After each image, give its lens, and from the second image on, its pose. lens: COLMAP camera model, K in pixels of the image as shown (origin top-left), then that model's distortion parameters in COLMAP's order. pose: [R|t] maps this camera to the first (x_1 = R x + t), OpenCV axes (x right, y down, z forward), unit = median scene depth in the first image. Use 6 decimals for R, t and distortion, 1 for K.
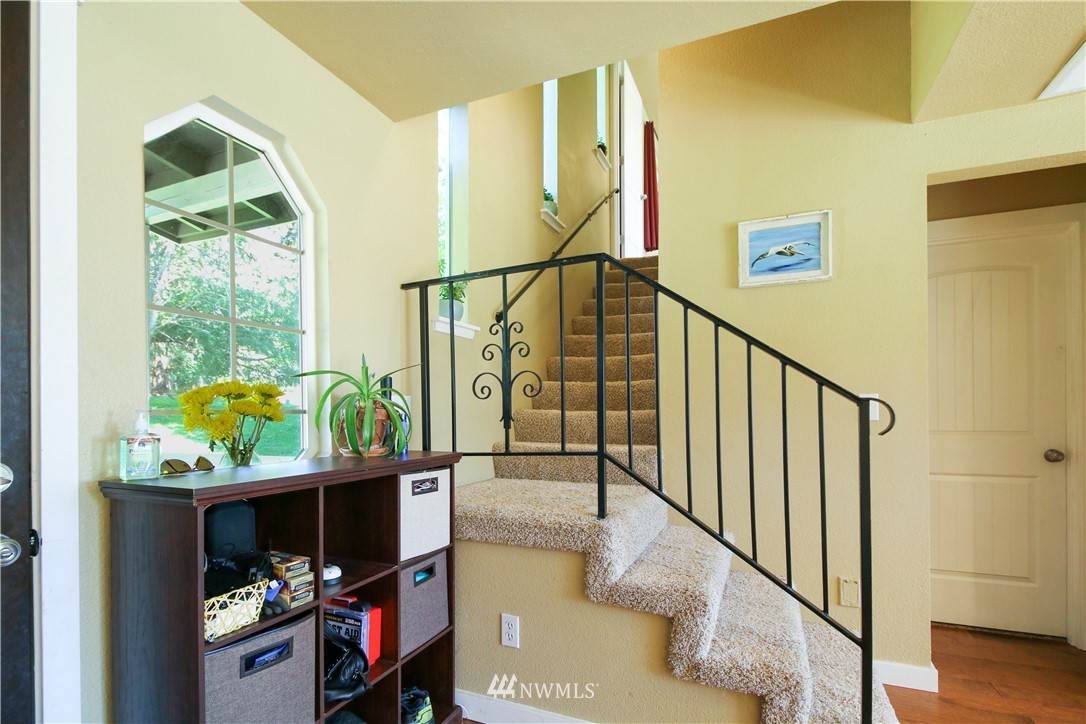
lens RADIAL K [[507.7, 0, 539.4], [0, 507.7, 418.3], [0, 0, 1]] dist [0.003431, -0.001160]
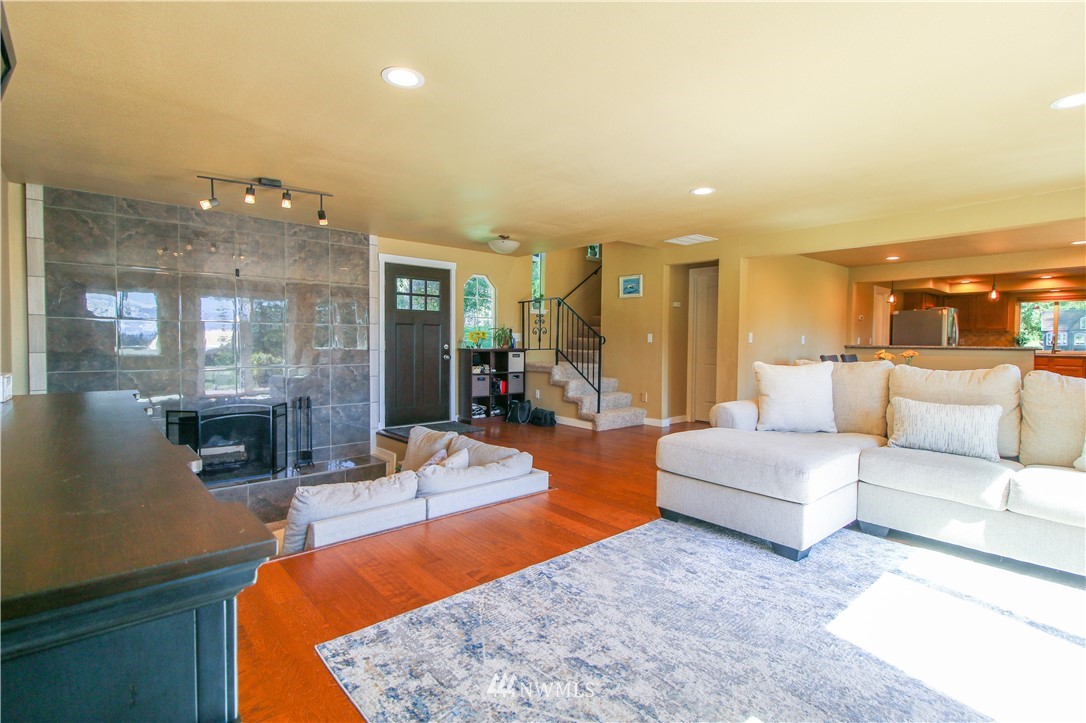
lens RADIAL K [[507.7, 0, 542.9], [0, 507.7, 357.2], [0, 0, 1]] dist [0.003431, -0.001160]
pose [[0.913390, 0.028946, -0.406055, 1.776514], [-0.014817, 0.999172, 0.037898, -0.016285], [0.406816, -0.028599, 0.913062, -2.897770]]
